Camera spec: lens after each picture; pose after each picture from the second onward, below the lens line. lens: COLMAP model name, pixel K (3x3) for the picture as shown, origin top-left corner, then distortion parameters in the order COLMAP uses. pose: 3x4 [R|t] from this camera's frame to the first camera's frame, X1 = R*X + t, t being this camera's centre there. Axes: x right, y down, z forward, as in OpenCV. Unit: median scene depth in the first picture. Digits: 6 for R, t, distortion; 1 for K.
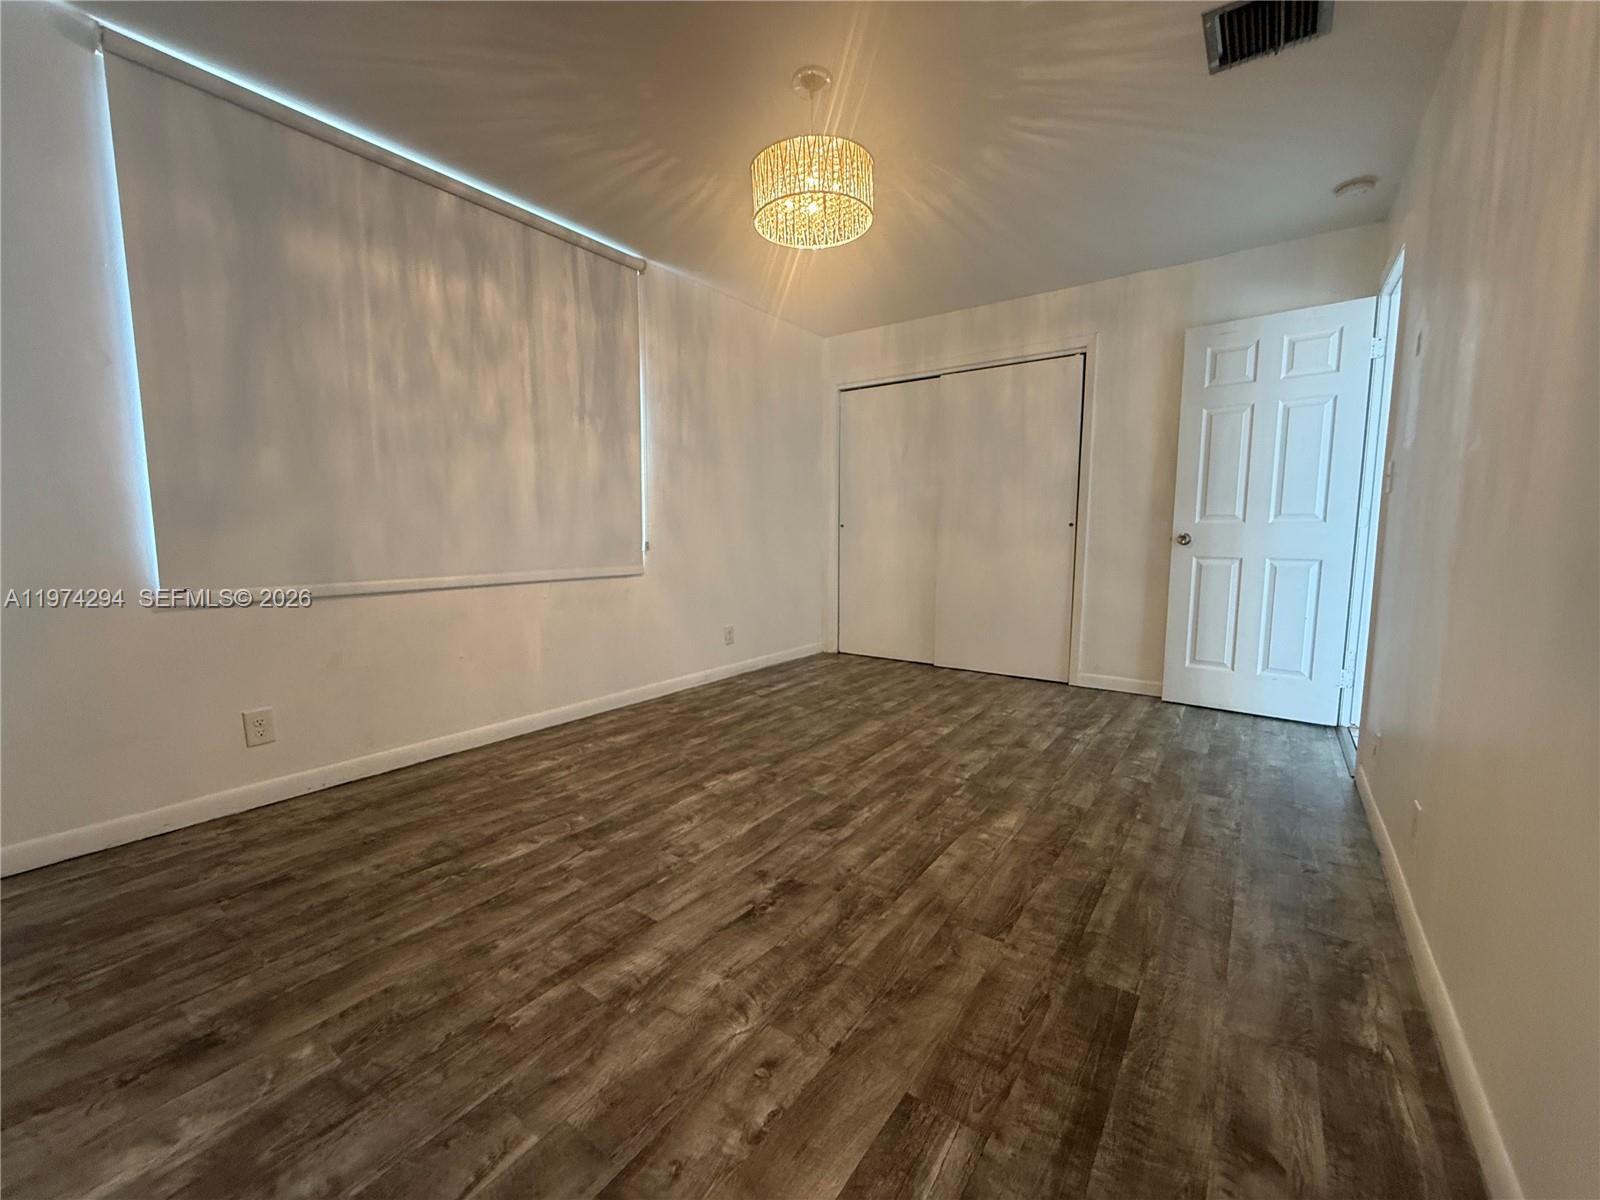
lens RADIAL K [[640.7, 0, 796.3], [0, 640.7, 602.4], [0, 0, 1]] dist [-0.001561, -0.000145]
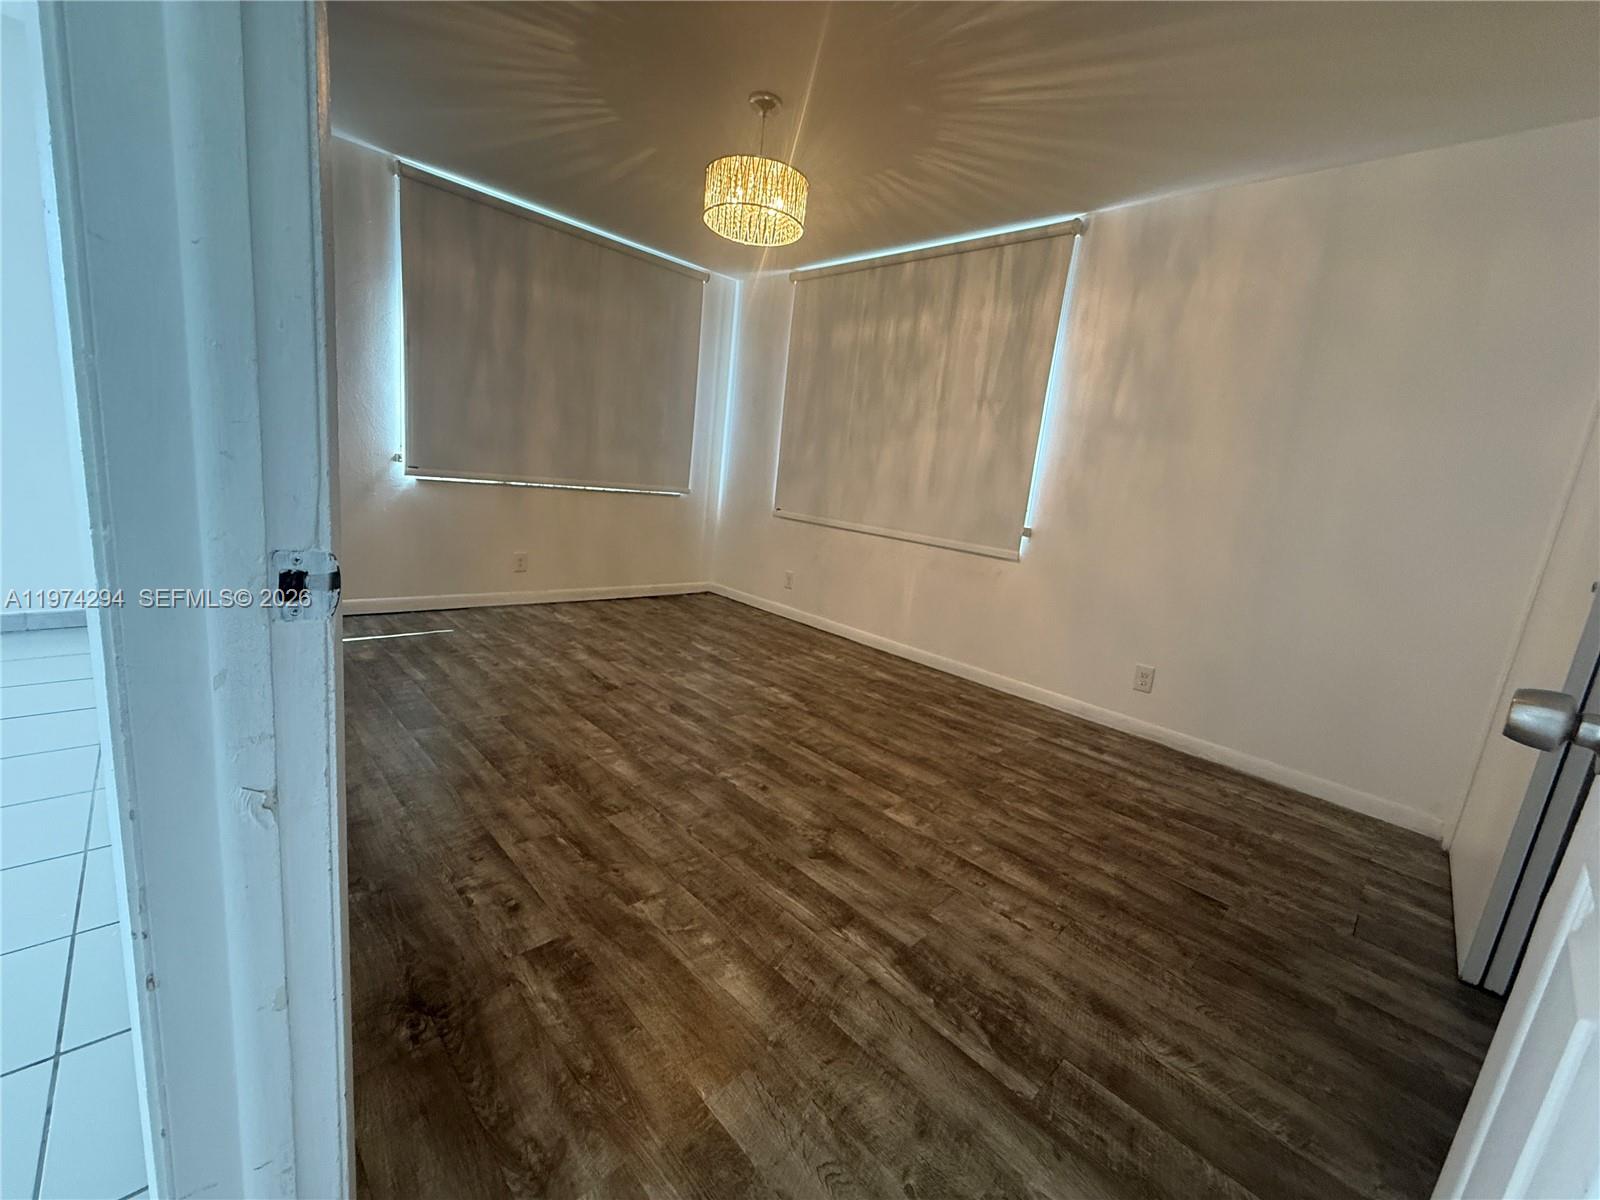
lens RADIAL K [[640.7, 0, 795.5], [0, 640.7, 598.4], [0, 0, 1]] dist [-0.001561, -0.000145]
pose [[-0.160816, 0.172657, -0.971765, 0.988349], [-0.220357, 0.953447, 0.205869, -0.149345], [0.962071, 0.247243, -0.115284, 1.057074]]
